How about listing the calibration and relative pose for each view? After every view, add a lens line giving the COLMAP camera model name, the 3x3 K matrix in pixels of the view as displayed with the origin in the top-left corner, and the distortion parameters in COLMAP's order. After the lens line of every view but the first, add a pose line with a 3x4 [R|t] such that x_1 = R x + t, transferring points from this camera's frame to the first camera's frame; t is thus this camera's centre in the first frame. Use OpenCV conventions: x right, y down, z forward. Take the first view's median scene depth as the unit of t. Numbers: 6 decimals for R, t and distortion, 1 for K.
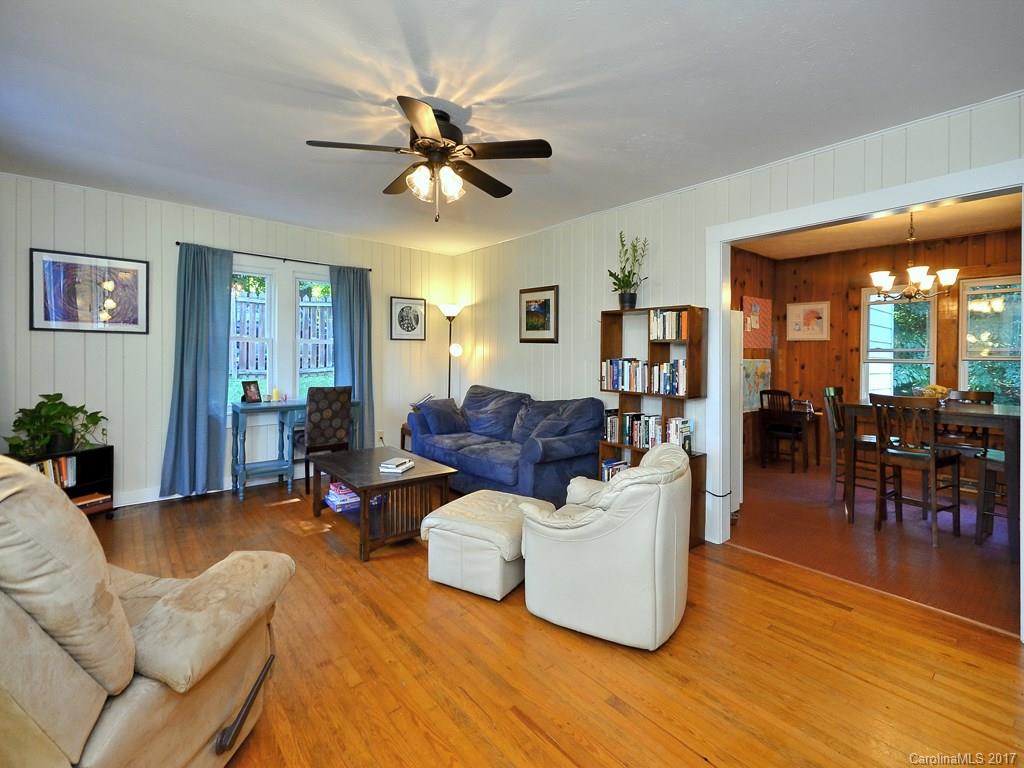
lens RADIAL K [[454.1, 0, 531.4], [0, 454.1, 344.7], [0, 0, 1]] dist [0.011306, 0.000670]
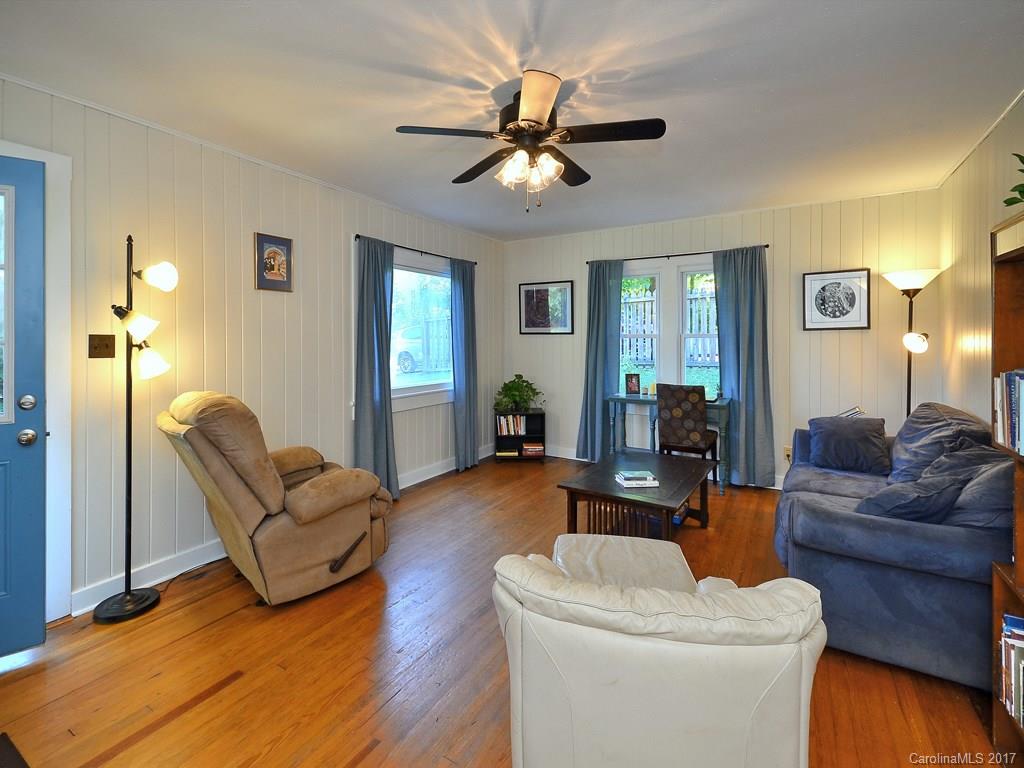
lens RADIAL K [[458.7, 0, 496.3], [0, 458.7, 338.4], [0, 0, 1]] dist [0.031972, 0.000172]
pose [[0.321470, -0.014938, -0.946802, 0.414519], [0.025646, 0.999646, -0.007064, -0.007559], [0.946572, -0.022011, 0.321740, 0.402831]]
